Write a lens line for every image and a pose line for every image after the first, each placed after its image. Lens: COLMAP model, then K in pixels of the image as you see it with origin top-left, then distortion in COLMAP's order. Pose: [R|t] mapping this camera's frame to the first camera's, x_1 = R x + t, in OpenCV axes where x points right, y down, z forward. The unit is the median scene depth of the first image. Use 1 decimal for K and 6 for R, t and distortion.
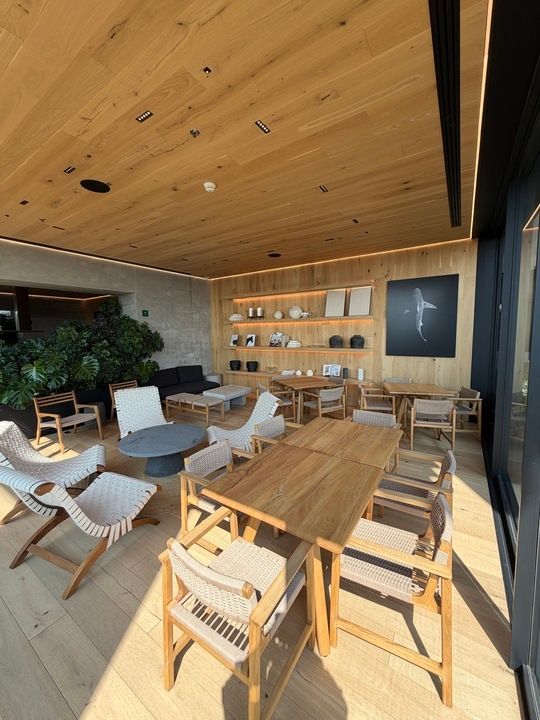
lens RADIAL K [[288.3, 0, 270.0], [0, 288.3, 359.5], [0, 0, 1]] dist [-0.003003, -0.000998]
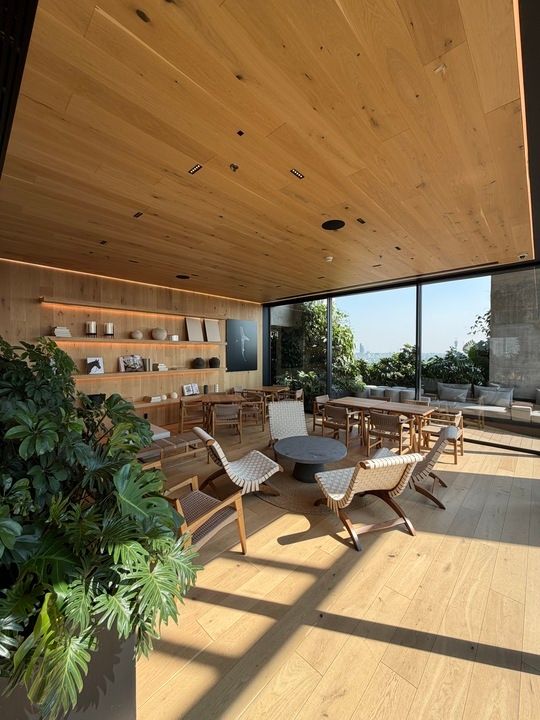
lens RADIAL K [[288.3, 0, 271.1], [0, 288.3, 358.5], [0, 0, 1]] dist [-0.003003, -0.000998]
pose [[0.160782, -0.007811, 0.986959, -0.836804], [0.094539, 0.995493, -0.007523, -0.043060], [-0.982452, 0.094515, 0.160796, 0.522013]]
